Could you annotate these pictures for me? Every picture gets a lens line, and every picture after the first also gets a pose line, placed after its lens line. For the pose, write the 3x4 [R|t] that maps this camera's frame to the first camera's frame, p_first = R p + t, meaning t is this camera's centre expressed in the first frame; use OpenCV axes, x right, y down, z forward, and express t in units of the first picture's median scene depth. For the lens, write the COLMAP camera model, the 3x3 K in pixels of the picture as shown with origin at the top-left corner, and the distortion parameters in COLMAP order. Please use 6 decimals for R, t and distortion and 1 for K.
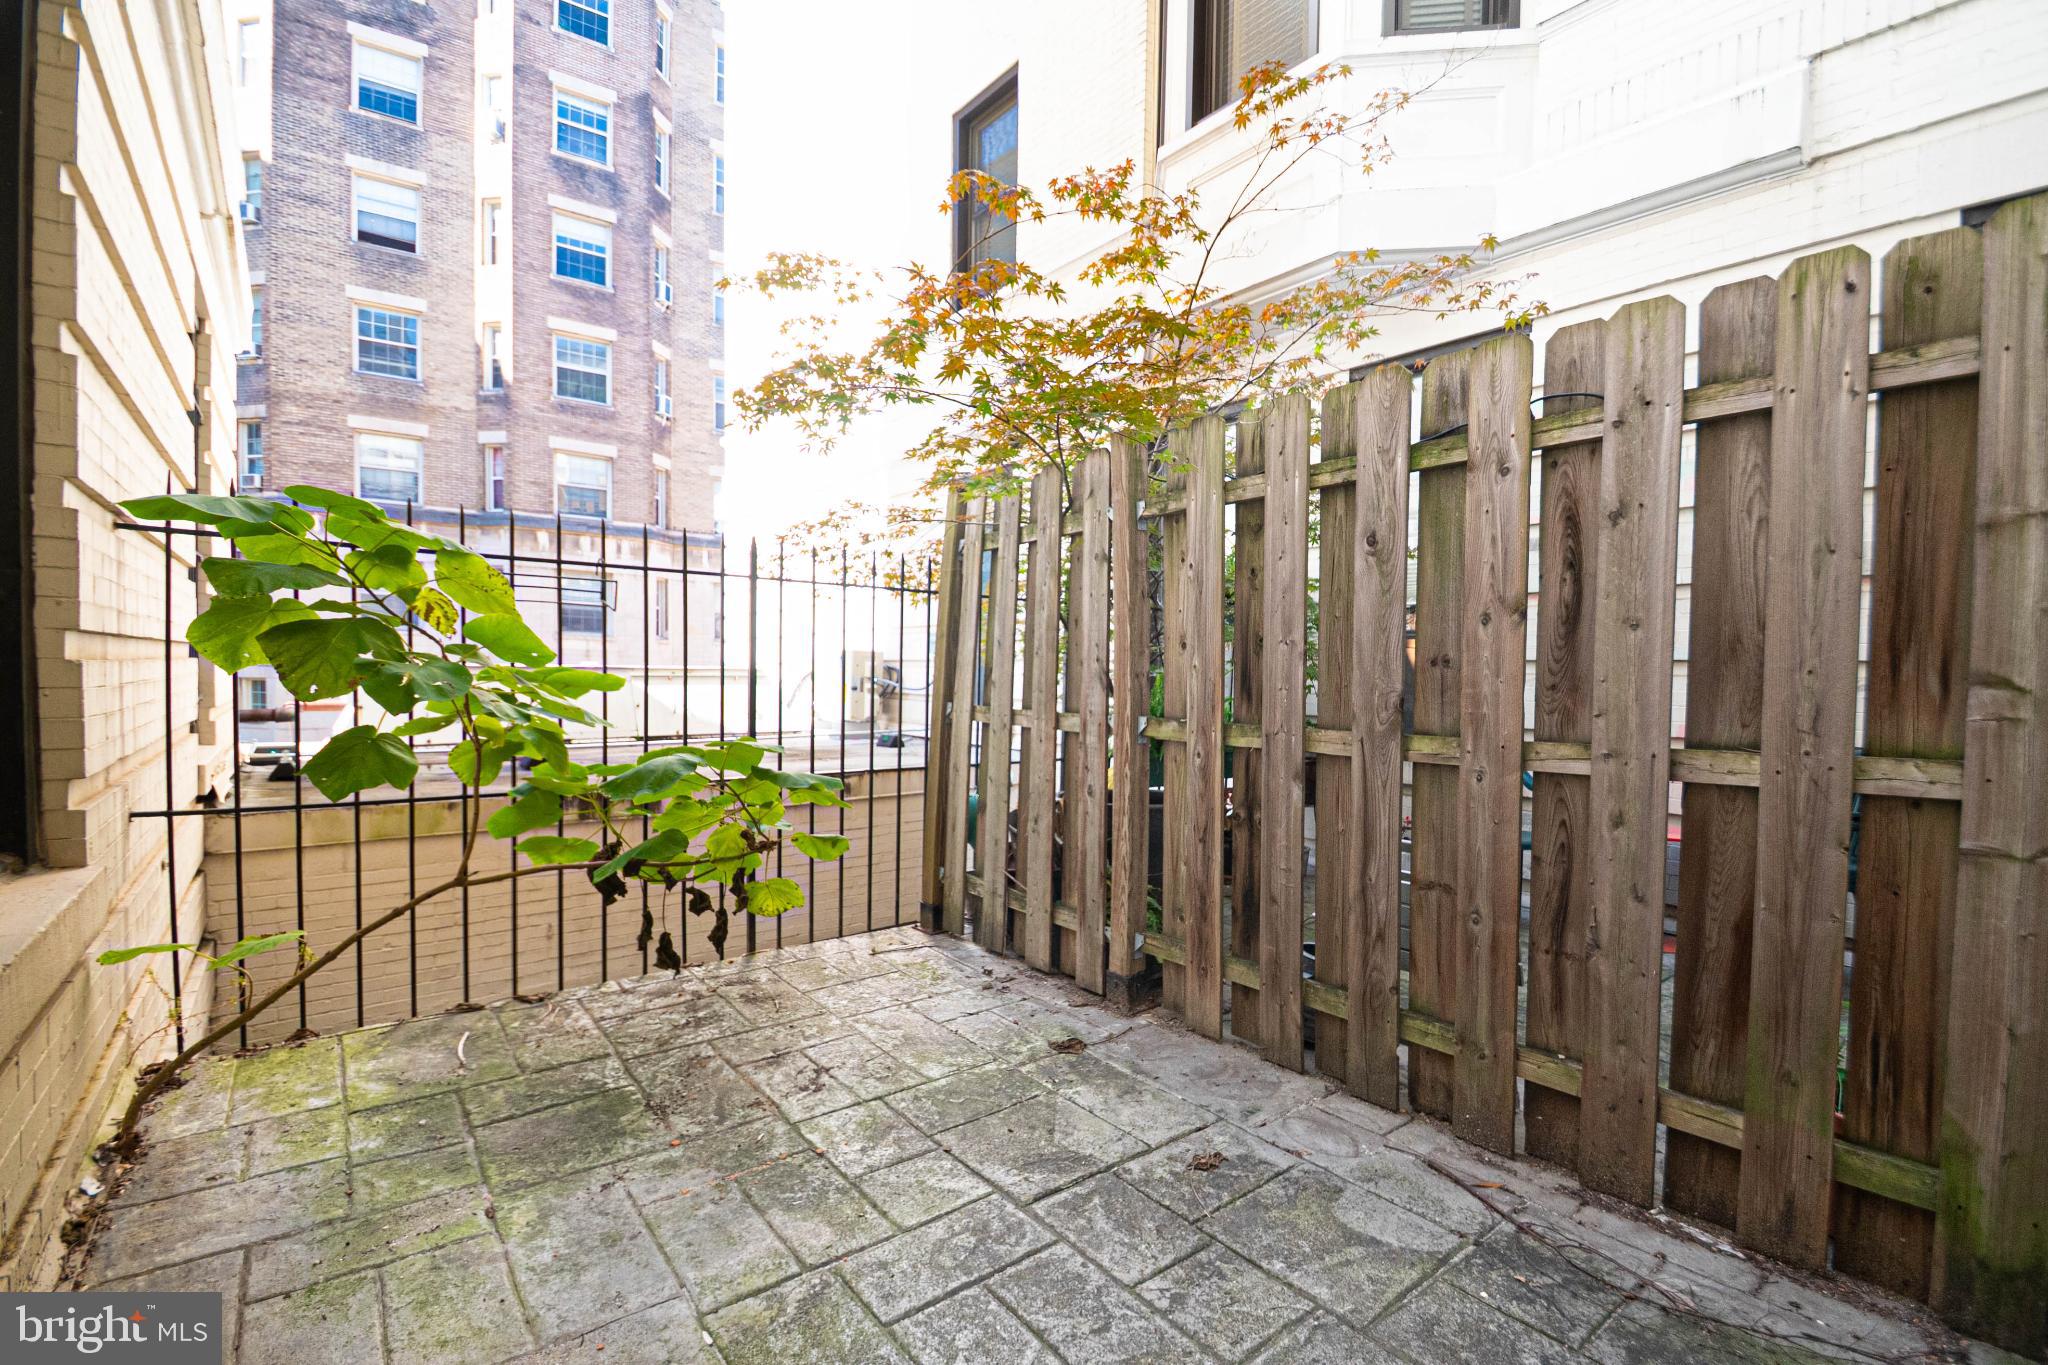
lens RADIAL K [[907.6, 0, 1030.6], [0, 907.6, 704.3], [0, 0, 1]] dist [0.026916, -0.024562]
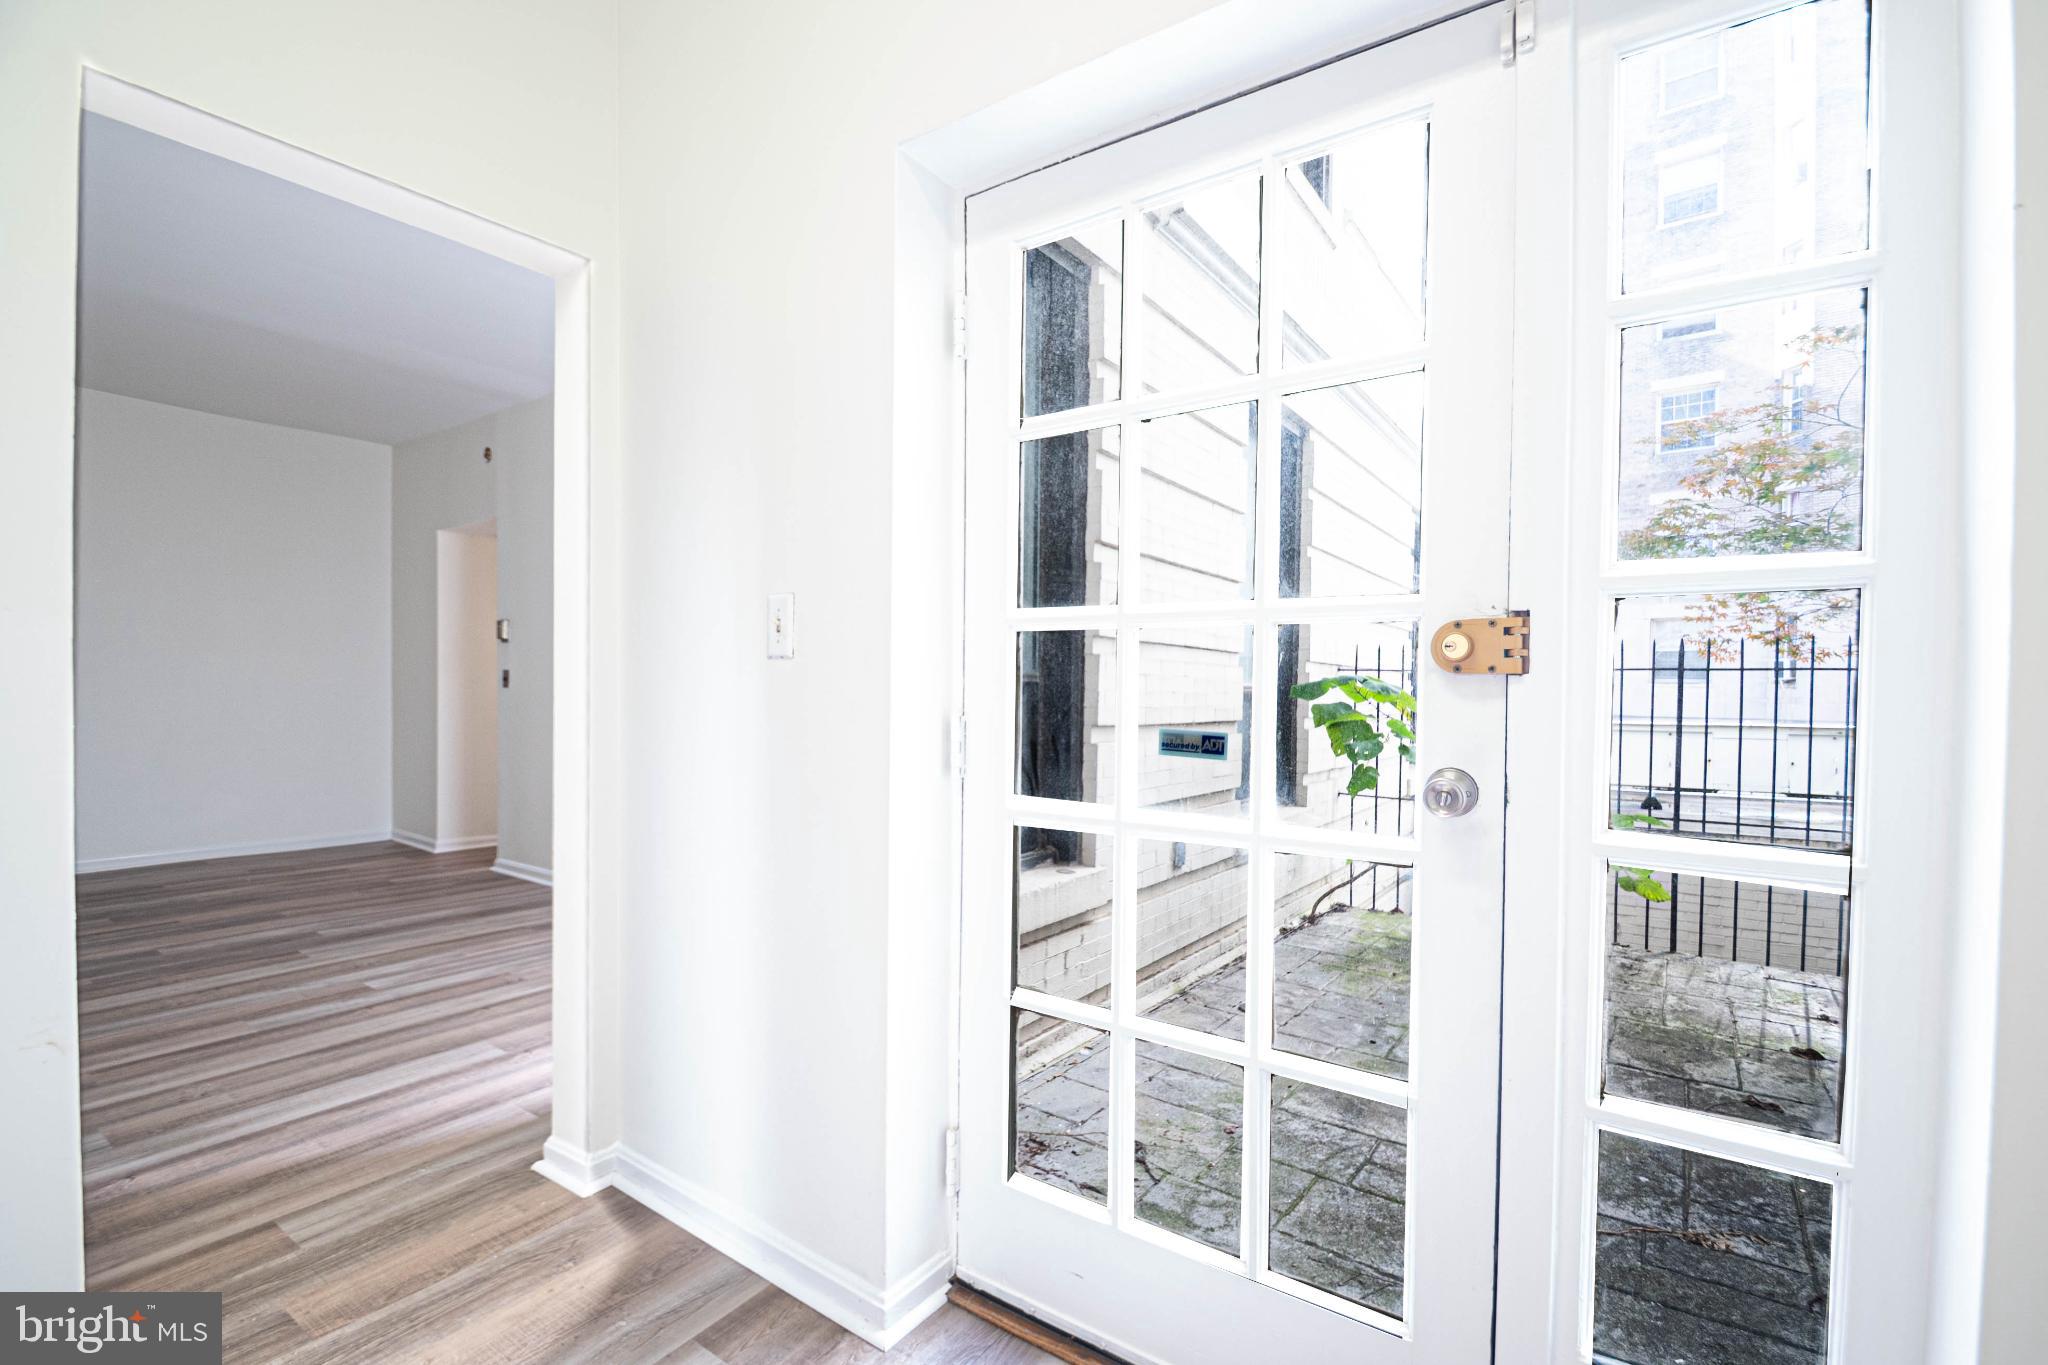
lens RADIAL K [[907.6, 0, 1030.6], [0, 907.6, 704.3], [0, 0, 1]] dist [0.026916, -0.024562]
pose [[0.287112, 0.001384, -0.957896, 0.879914], [-0.046729, 0.998829, -0.012563, -0.035812], [0.956756, 0.048369, 0.286841, -0.376497]]
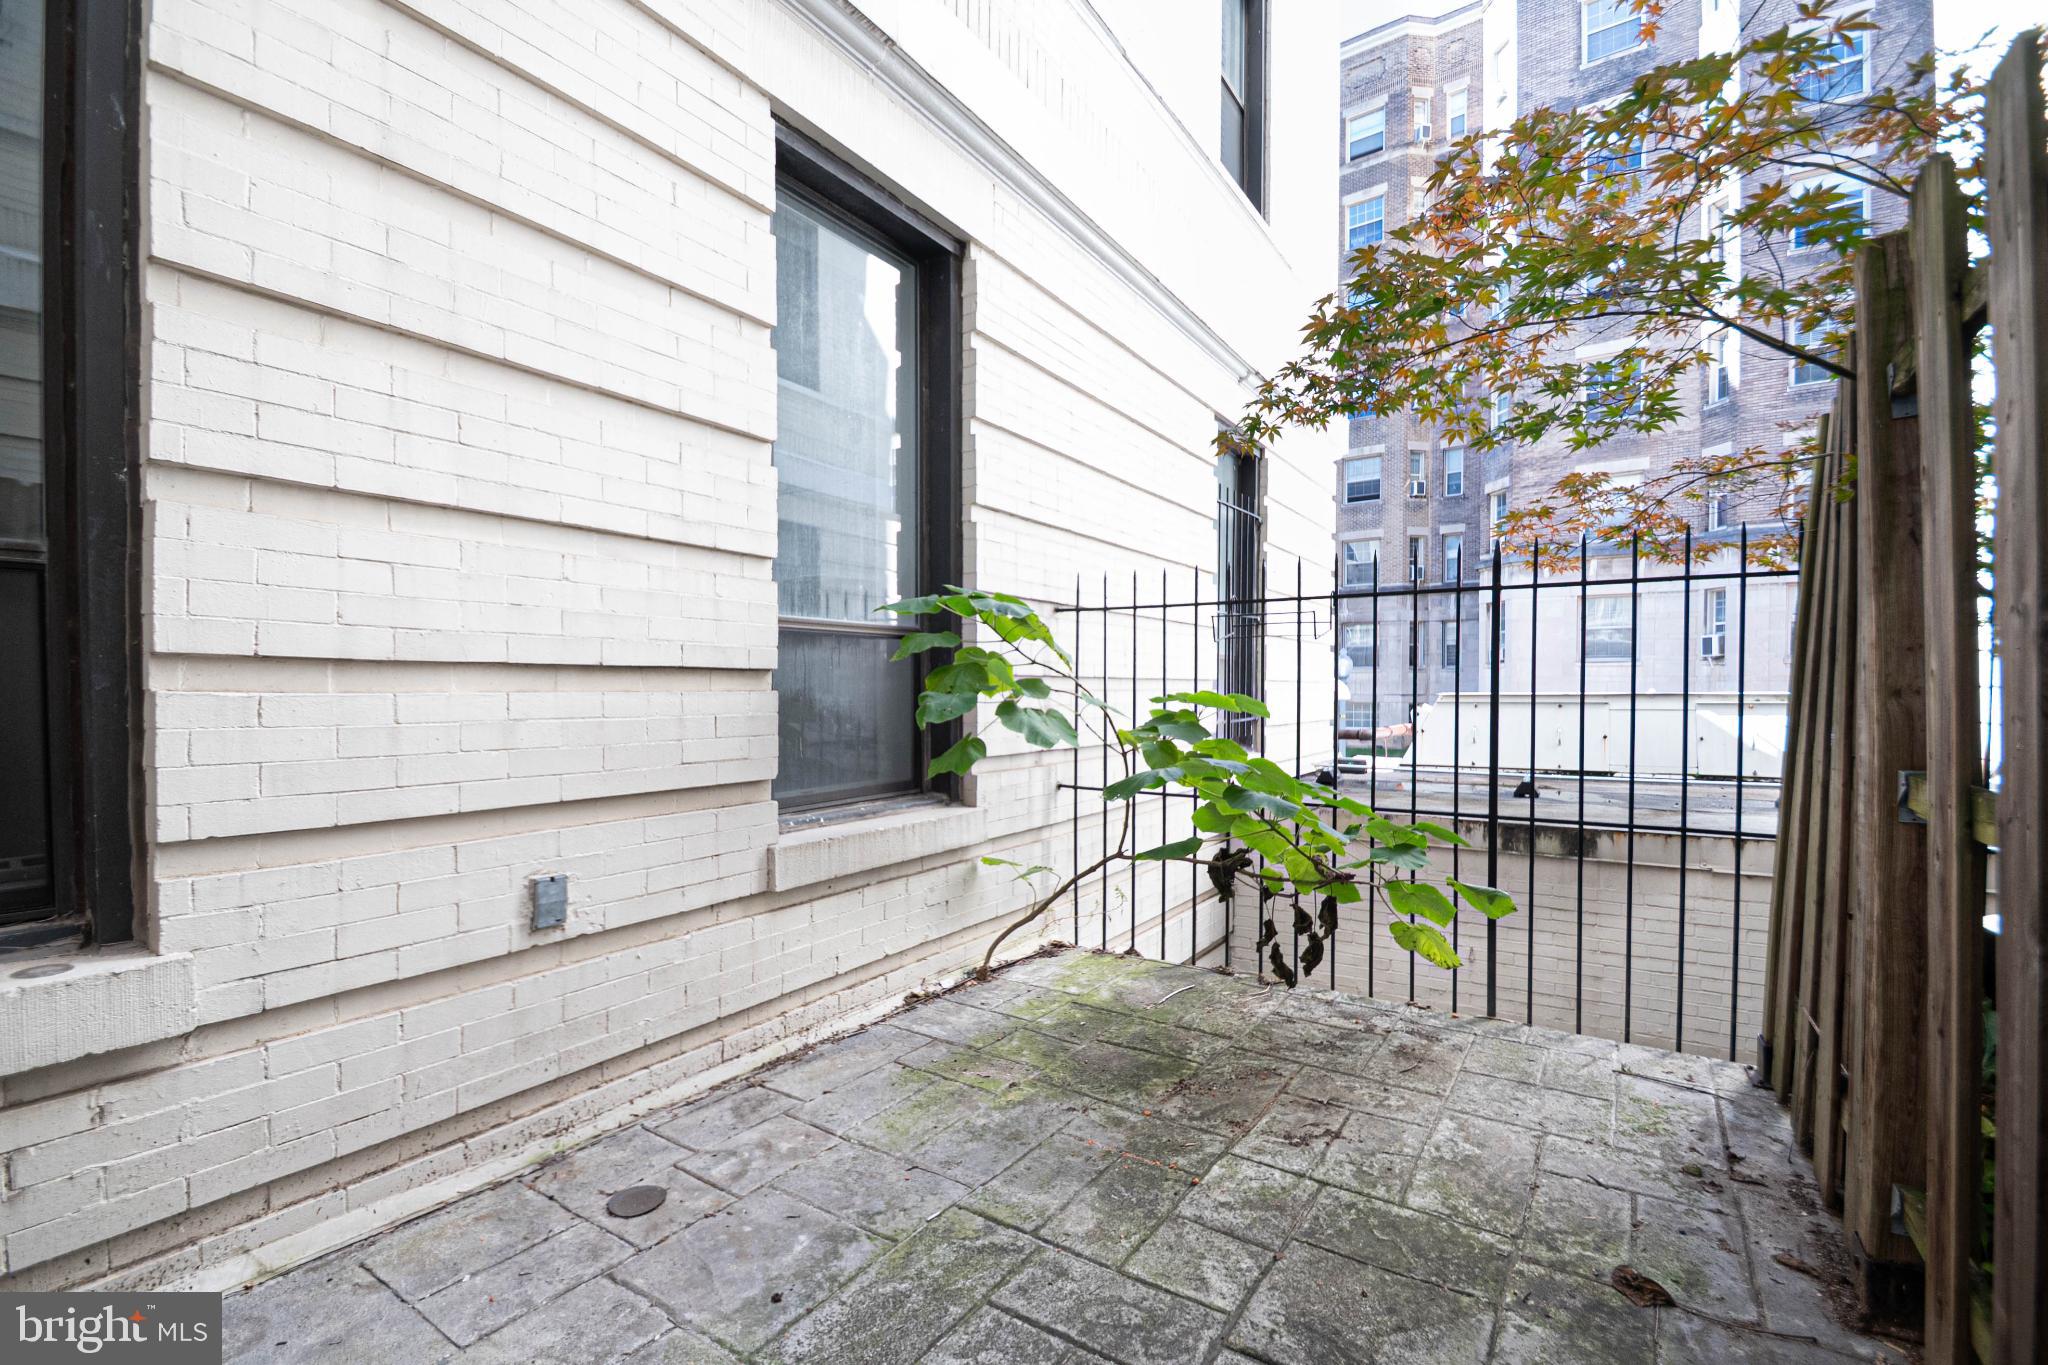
lens RADIAL K [[895.6, 0, 1040.1], [0, 895.6, 706.2], [0, 0, 1]] dist [0.025449, -0.022995]
pose [[0.324953, 0.001182, -0.945729, 0.463294], [-0.030620, 0.999488, -0.009272, -0.006073], [0.945234, 0.031972, 0.324823, 0.372246]]
